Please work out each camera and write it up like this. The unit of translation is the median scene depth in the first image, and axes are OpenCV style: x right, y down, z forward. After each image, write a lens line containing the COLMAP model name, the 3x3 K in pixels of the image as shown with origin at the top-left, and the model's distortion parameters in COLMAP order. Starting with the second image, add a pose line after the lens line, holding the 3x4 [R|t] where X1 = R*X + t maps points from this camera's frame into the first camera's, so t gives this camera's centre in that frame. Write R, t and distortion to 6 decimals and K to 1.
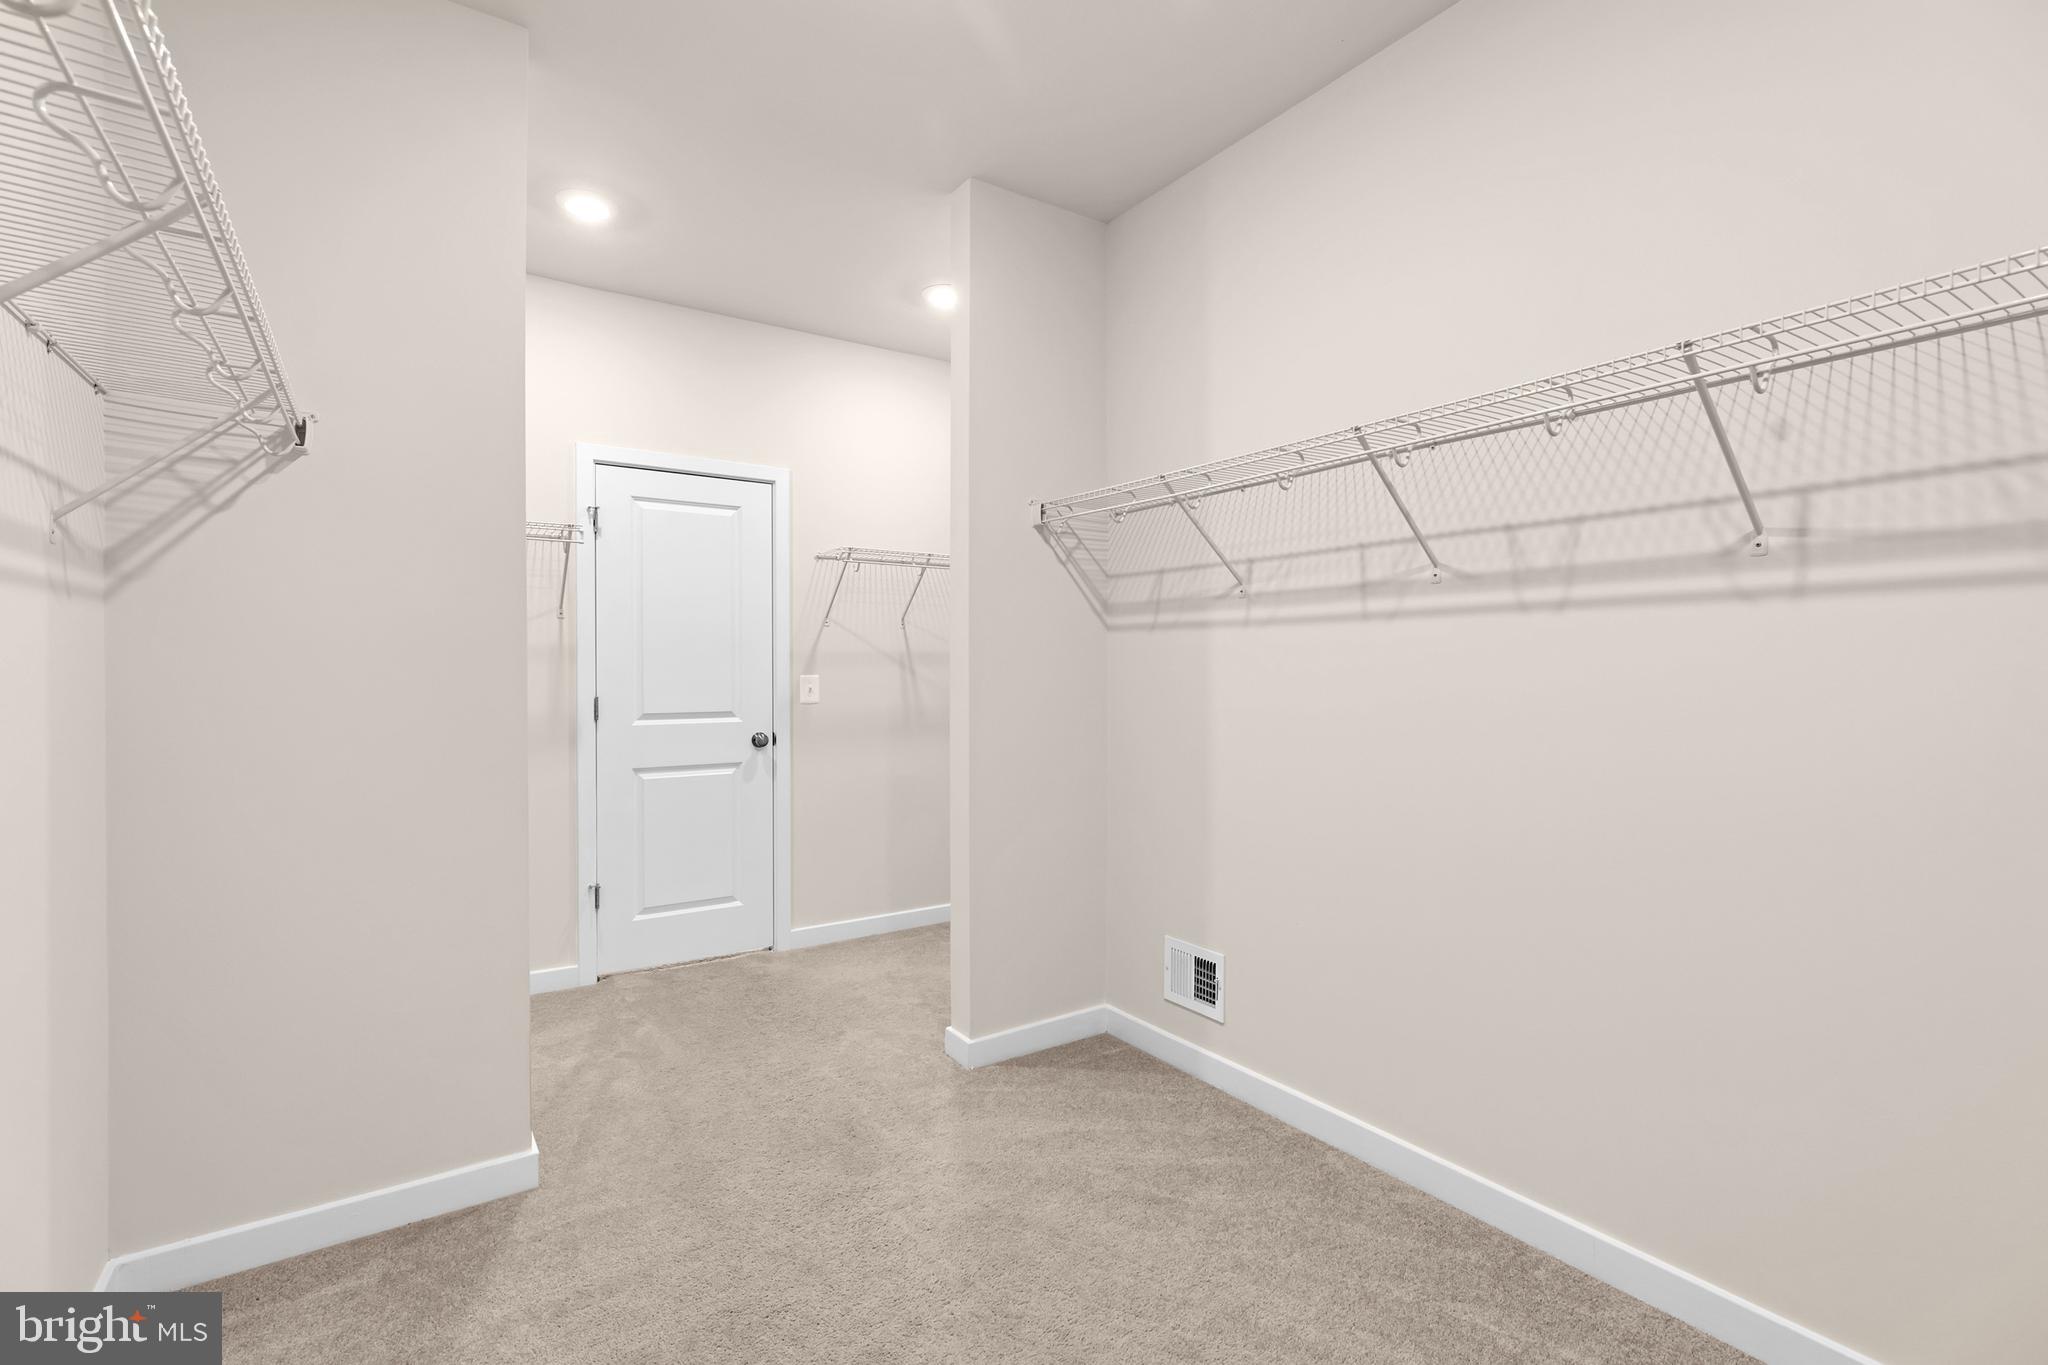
lens RADIAL K [[918.6, 0, 1029.4], [0, 918.6, 680.5], [0, 0, 1]] dist [0.000186, 0.000461]
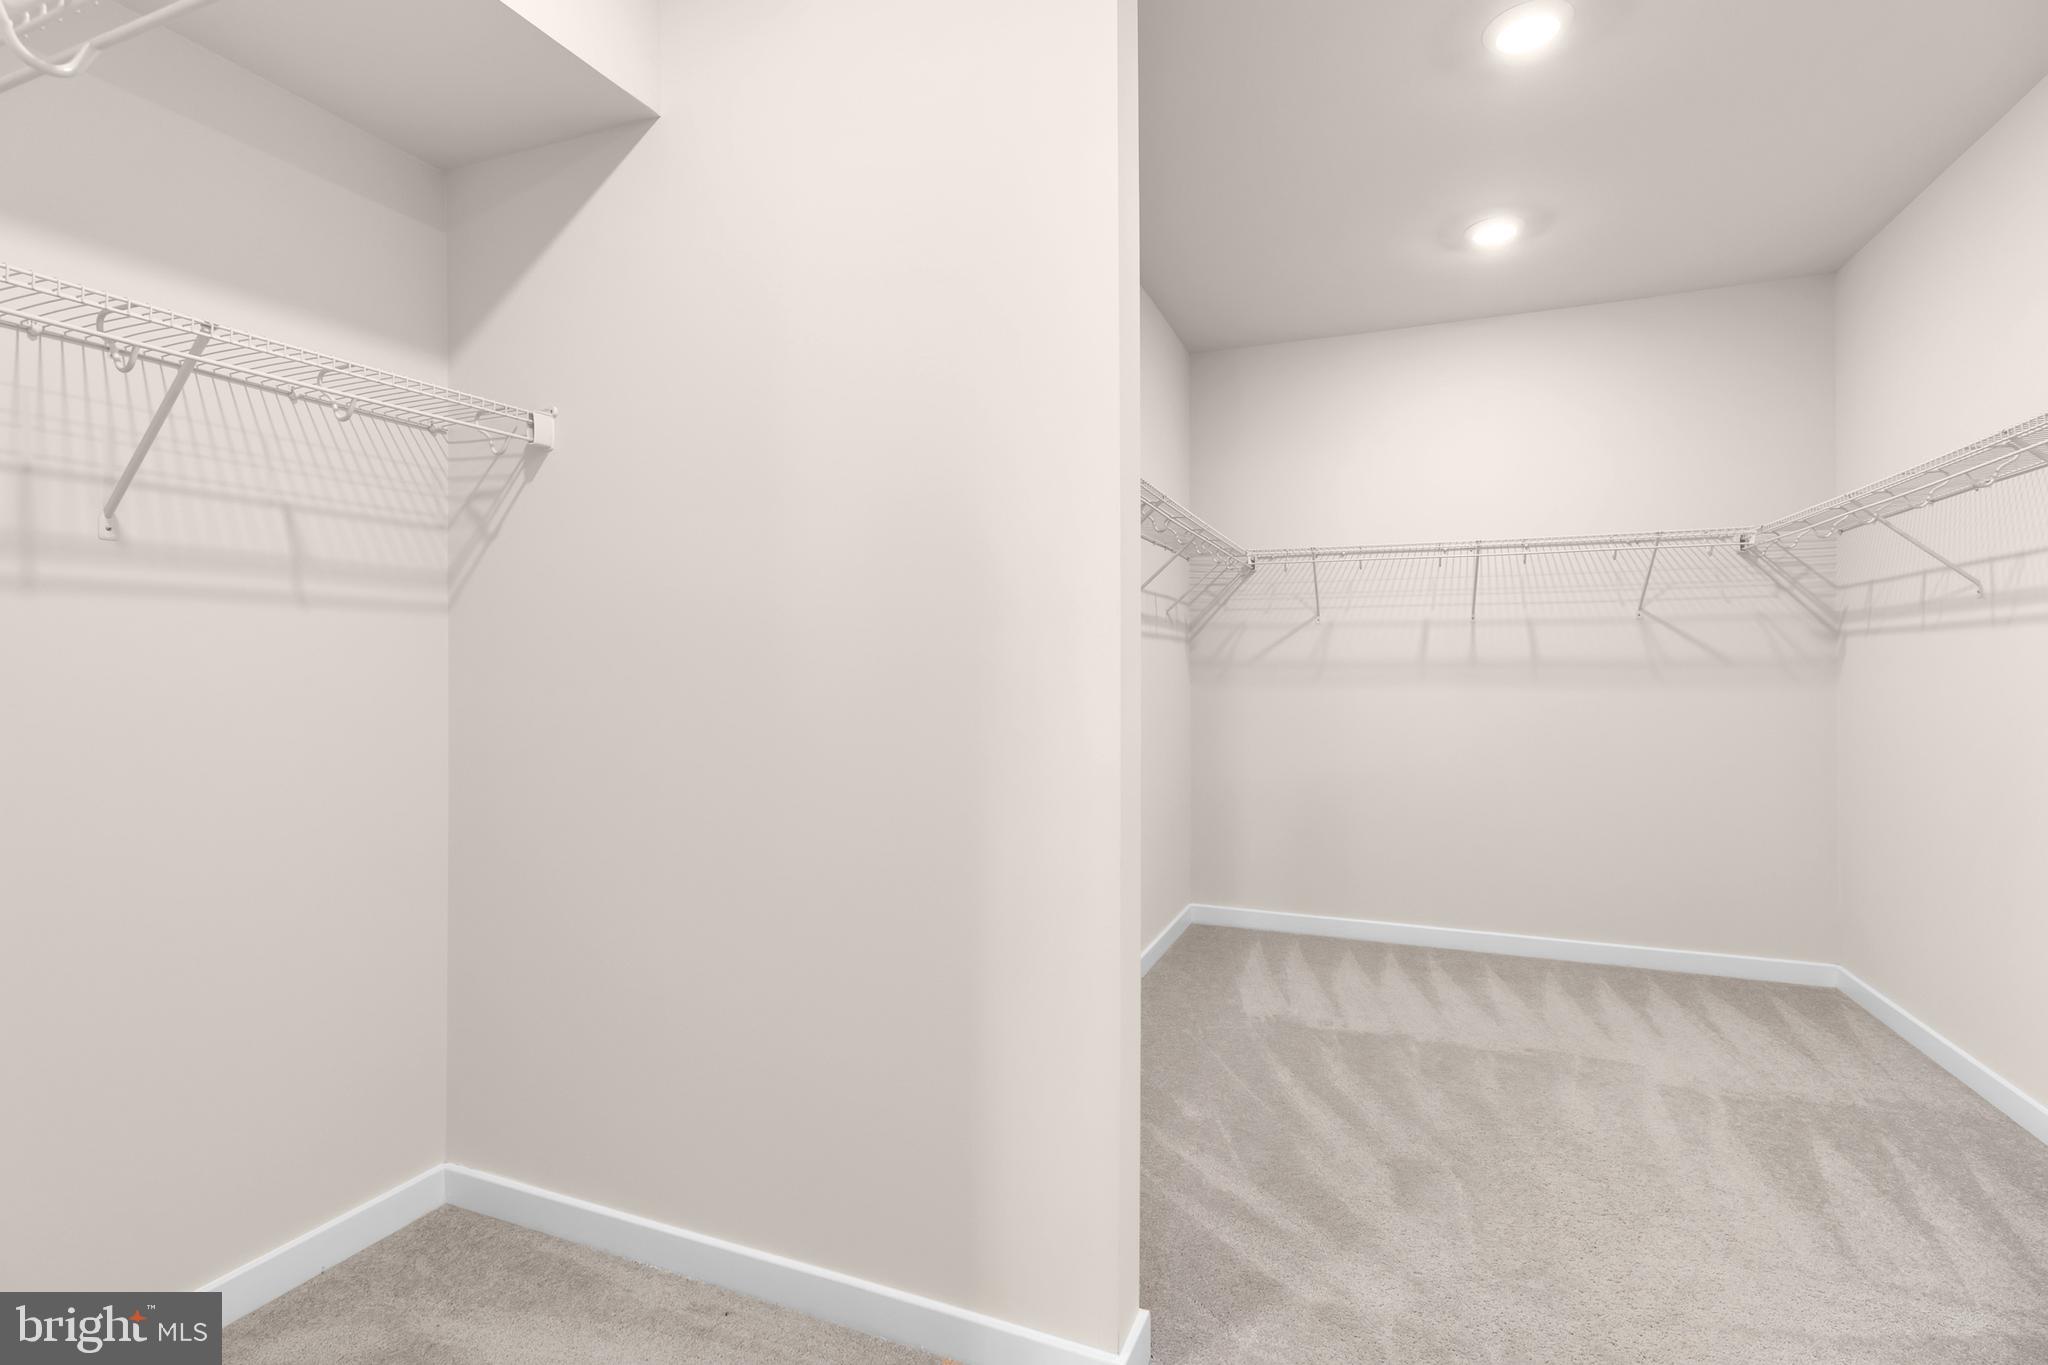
lens RADIAL K [[918.6, 0, 1029.4], [0, 918.6, 680.5], [0, 0, 1]] dist [0.000186, 0.000461]
pose [[0.591720, -0.012649, -0.806044, 0.443242], [0.009450, 0.999917, -0.008755, 0.000371], [0.806088, -0.002437, 0.591791, -0.488722]]
